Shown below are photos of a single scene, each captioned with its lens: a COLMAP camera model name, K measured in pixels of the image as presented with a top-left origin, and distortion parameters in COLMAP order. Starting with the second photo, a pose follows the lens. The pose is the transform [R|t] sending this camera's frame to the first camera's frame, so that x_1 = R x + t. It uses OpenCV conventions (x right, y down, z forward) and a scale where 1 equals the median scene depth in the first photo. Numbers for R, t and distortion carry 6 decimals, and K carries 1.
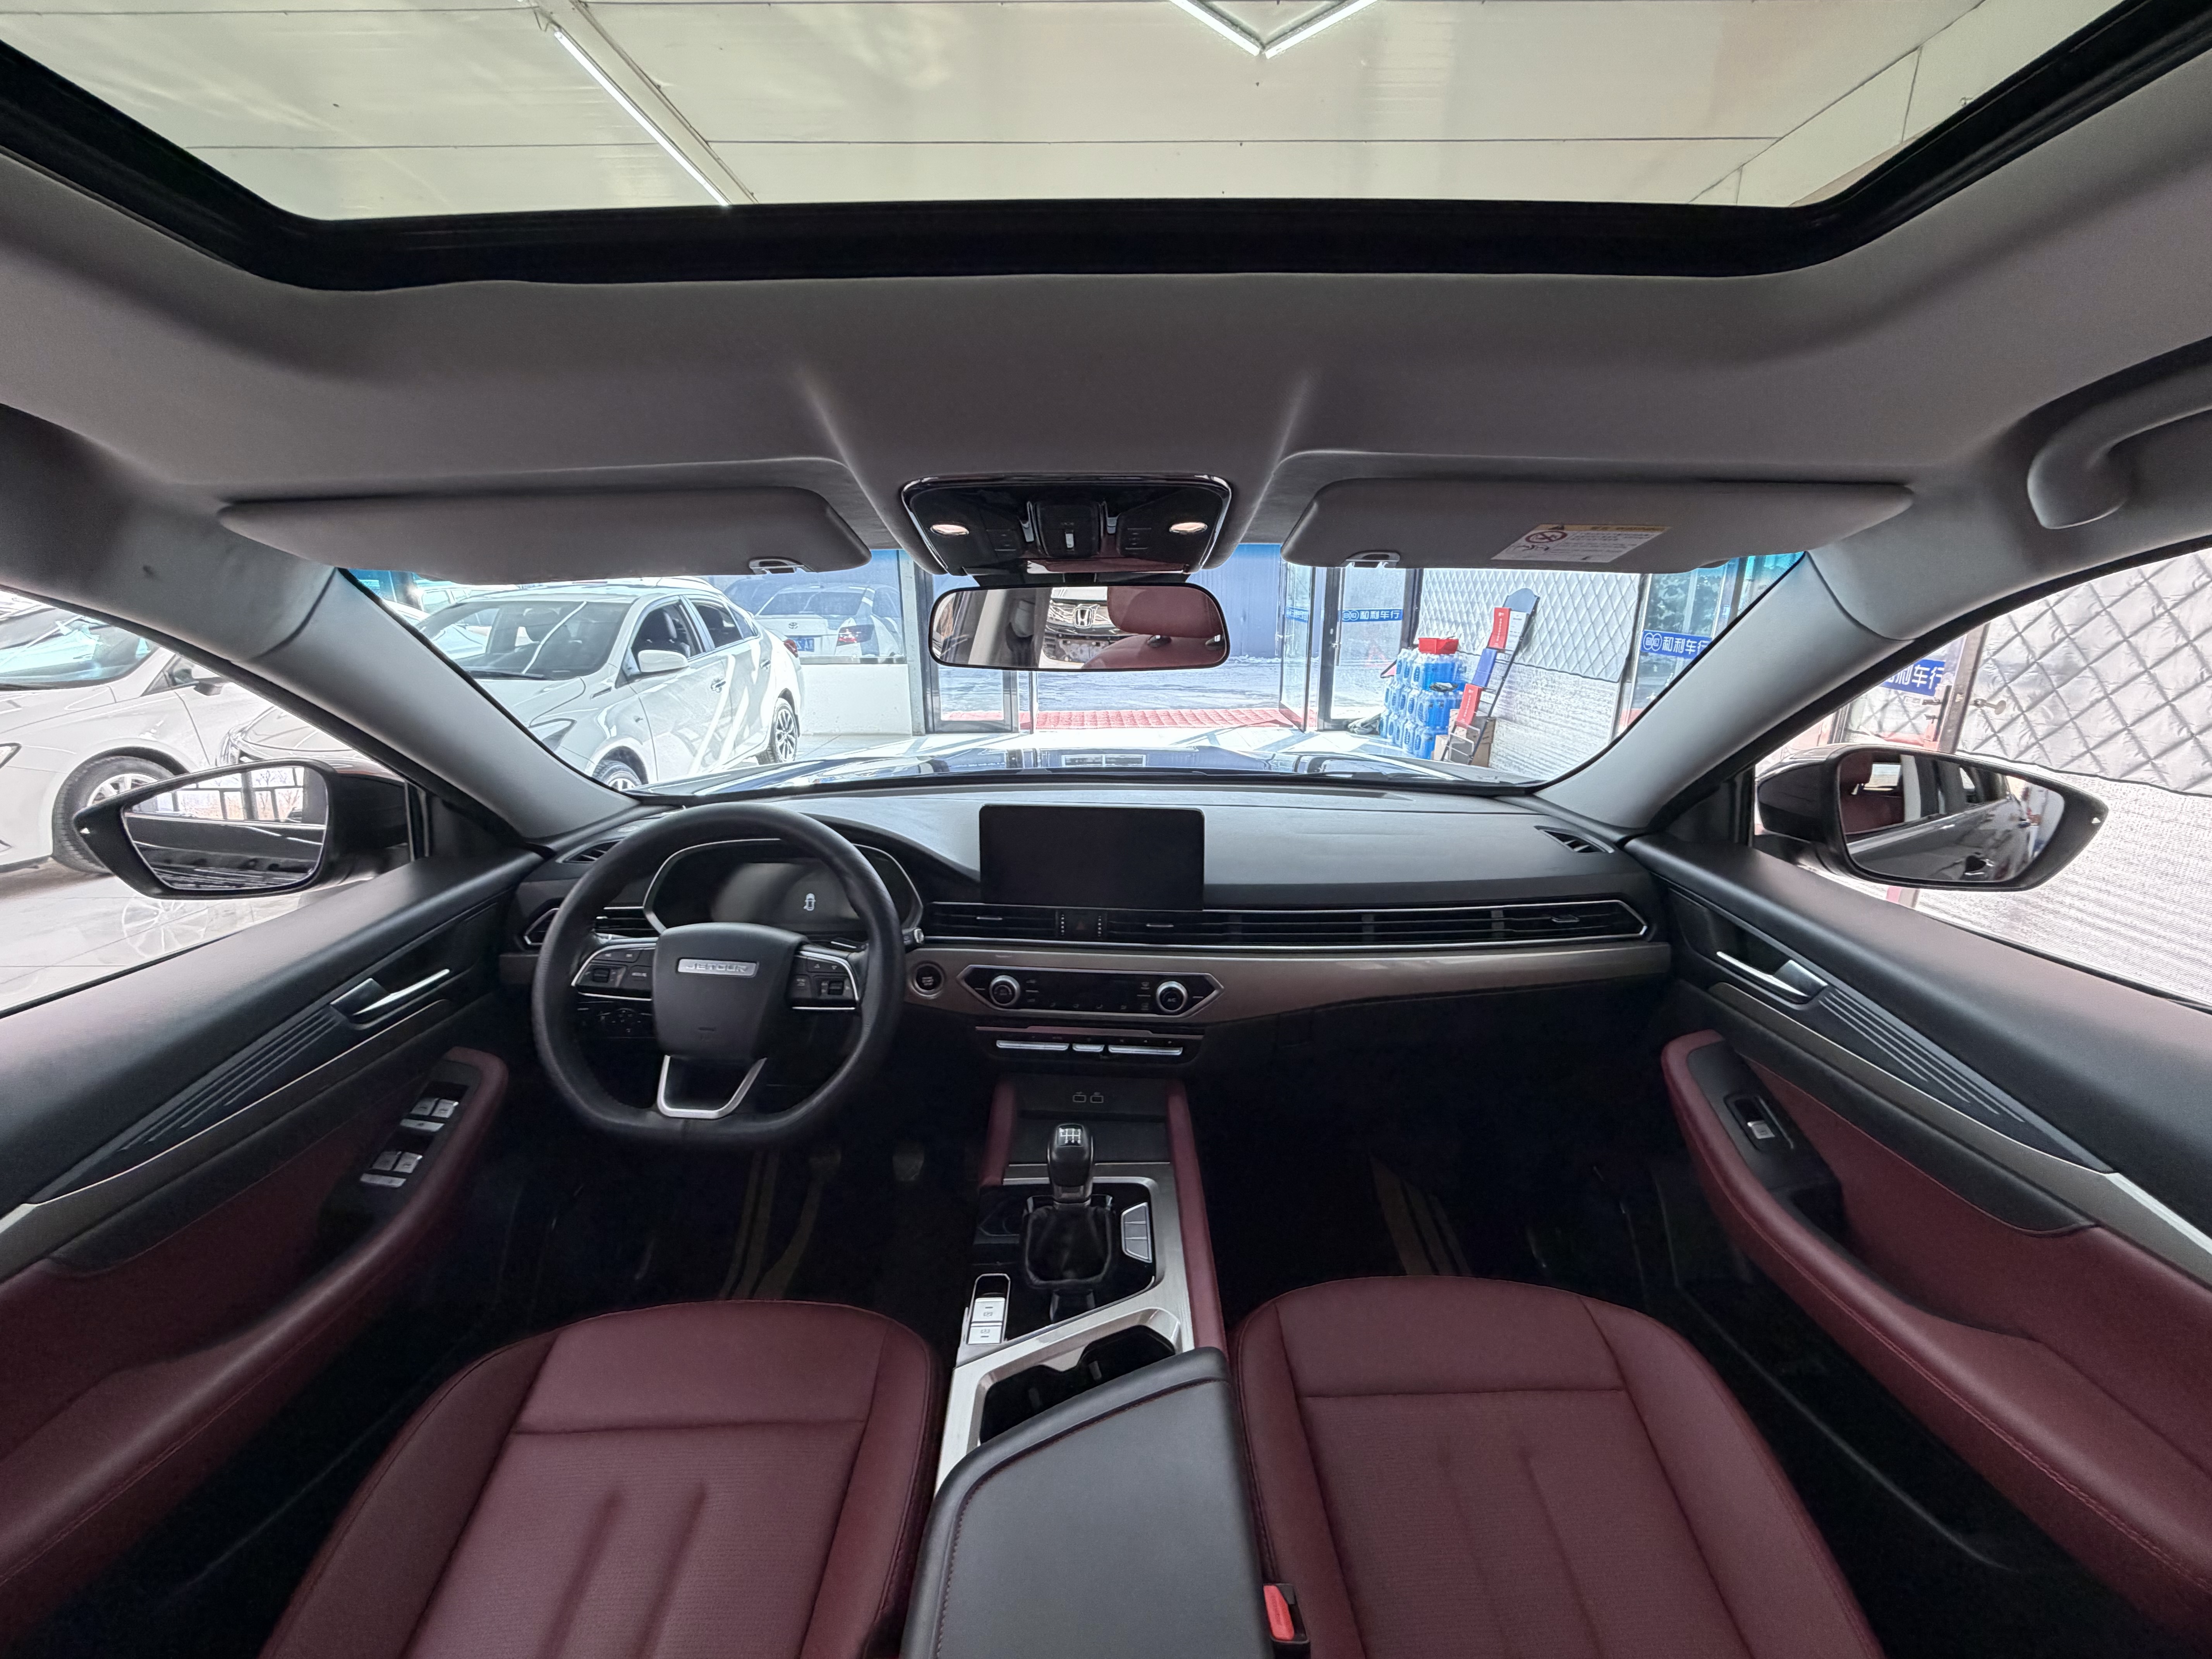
lens RADIAL K [[888.9, 0, 1107.9], [0, 888.9, 830.5], [0, 0, 1]] dist [0.004030, 0.001064]
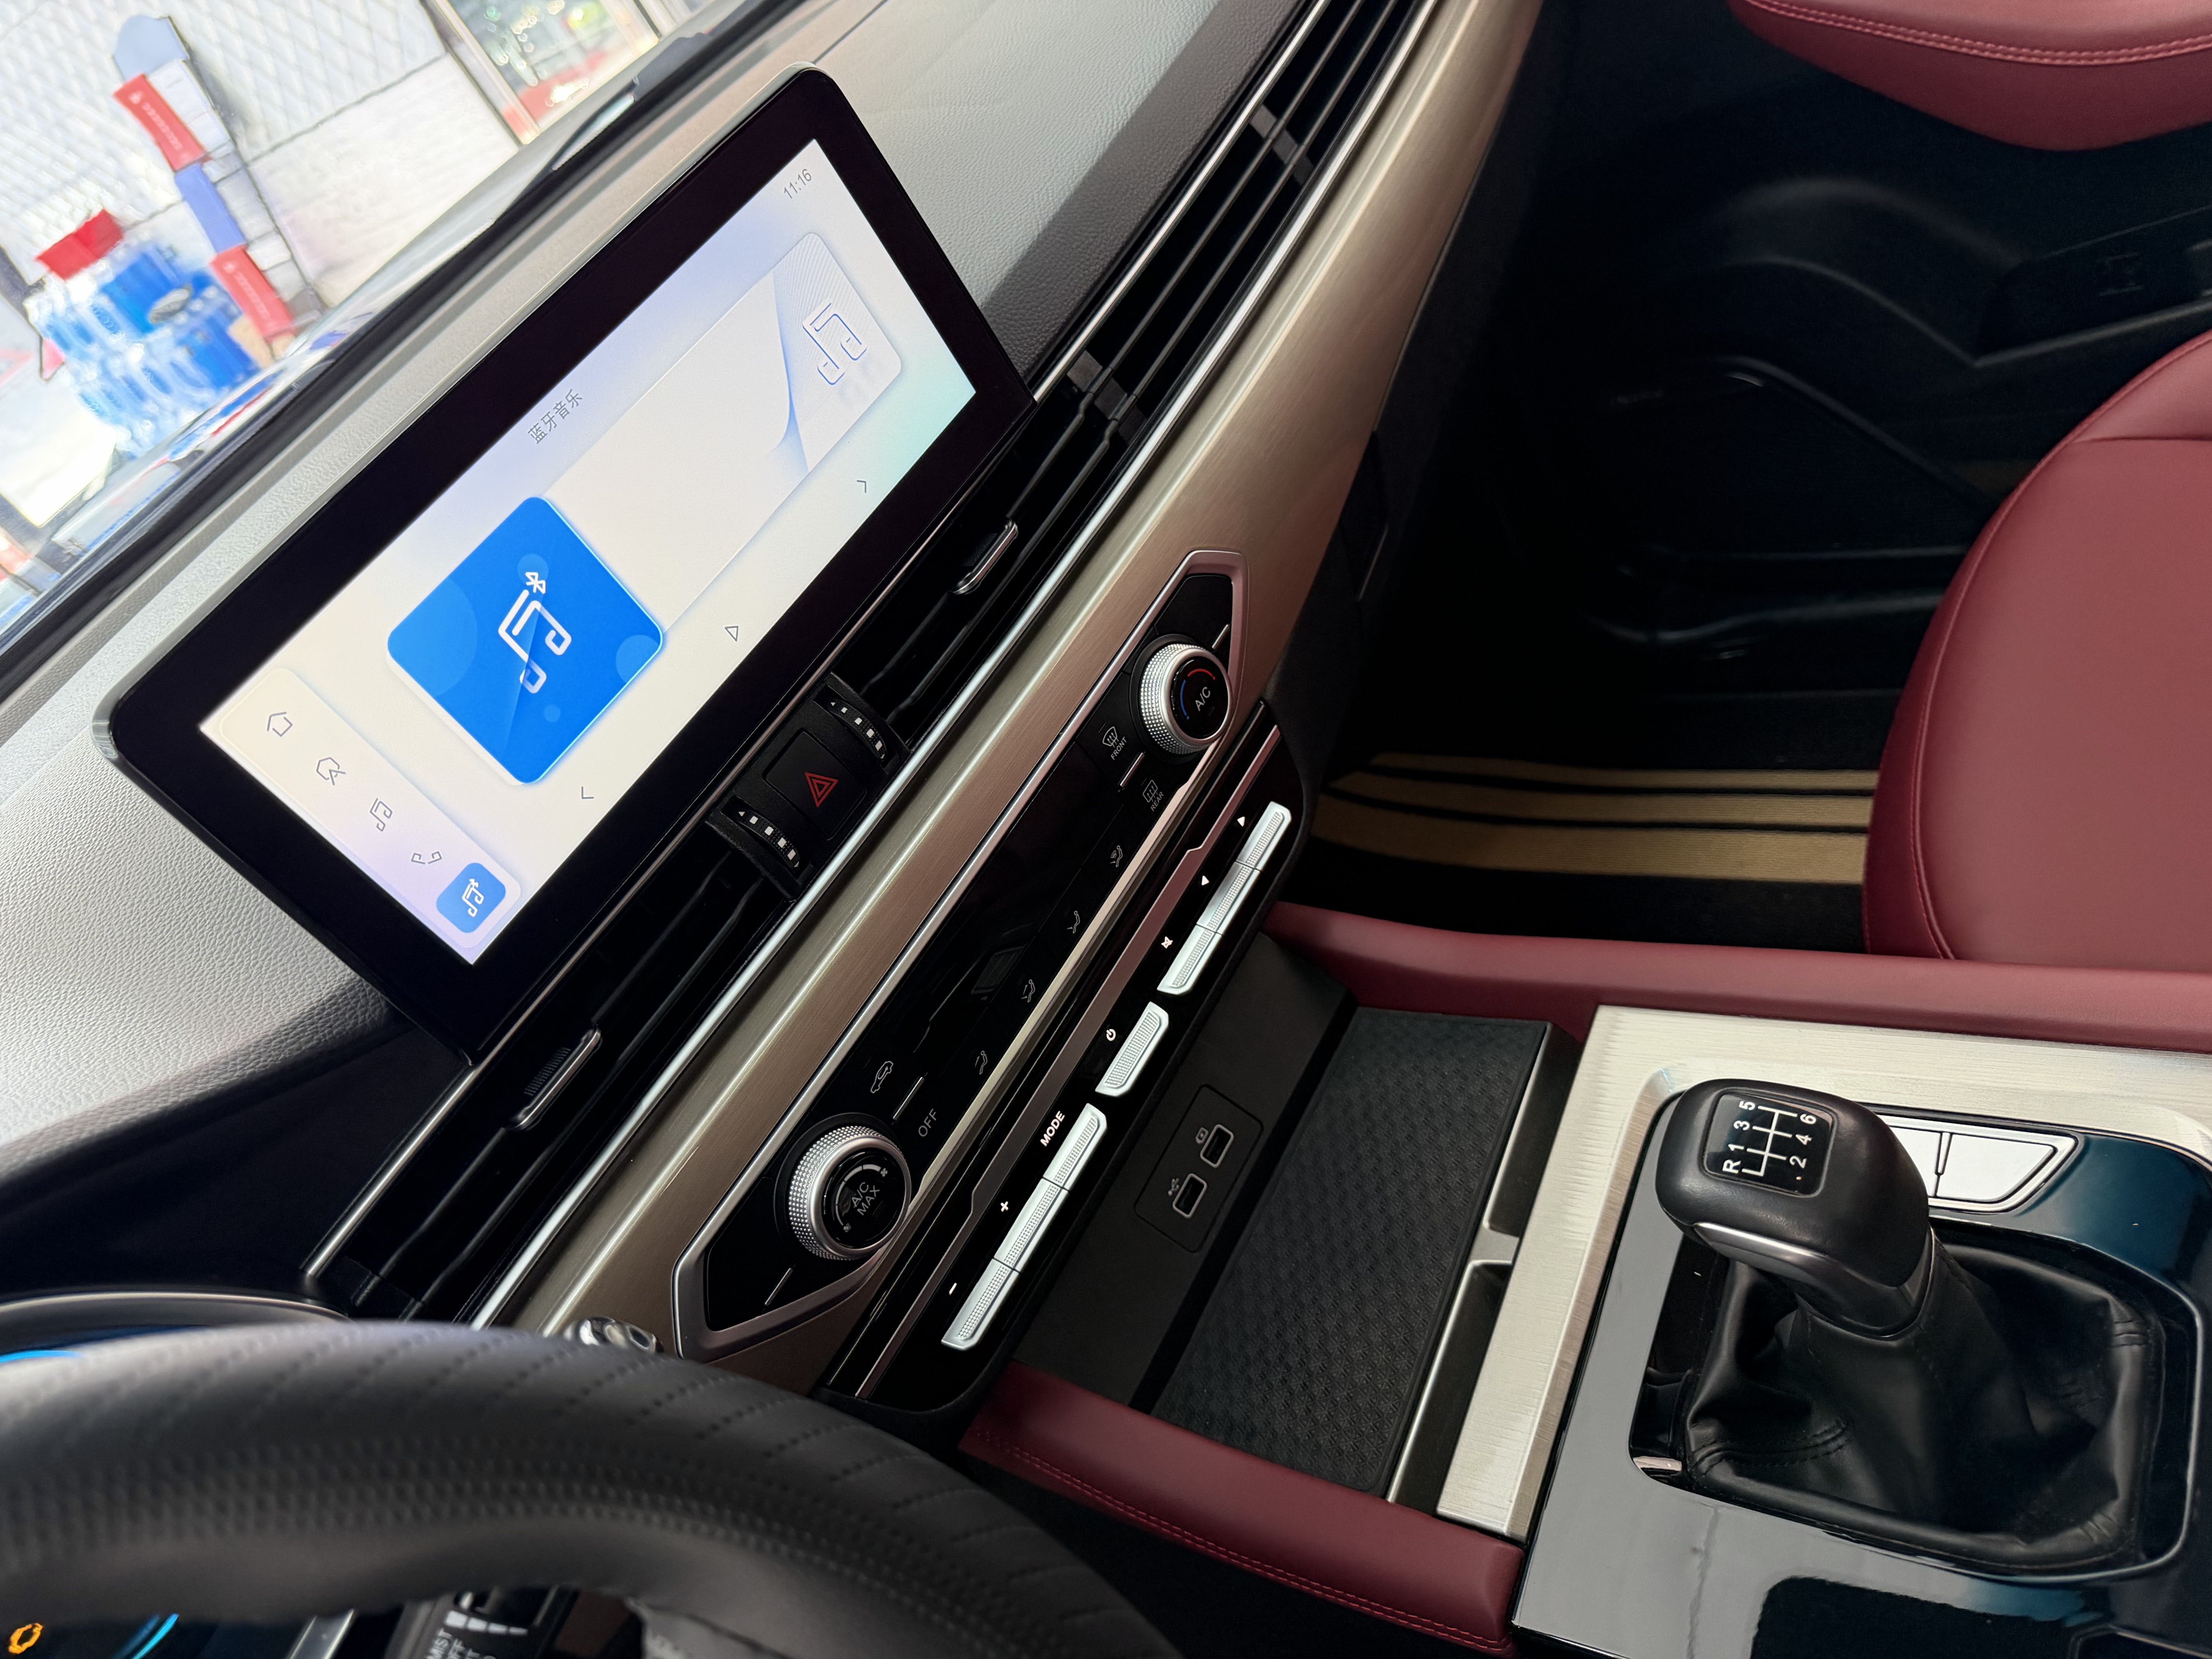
lens RADIAL K [[1585.0, 0, 1081.0], [0, 1585.0, 819.0], [0, 0, 1]] dist [0.029319, -0.028337]
pose [[0.437674, -0.746888, 0.500600, -0.220681], [0.655649, 0.646101, 0.390740, -0.010111], [-0.615277, 0.157201, 0.772477, 0.598762]]
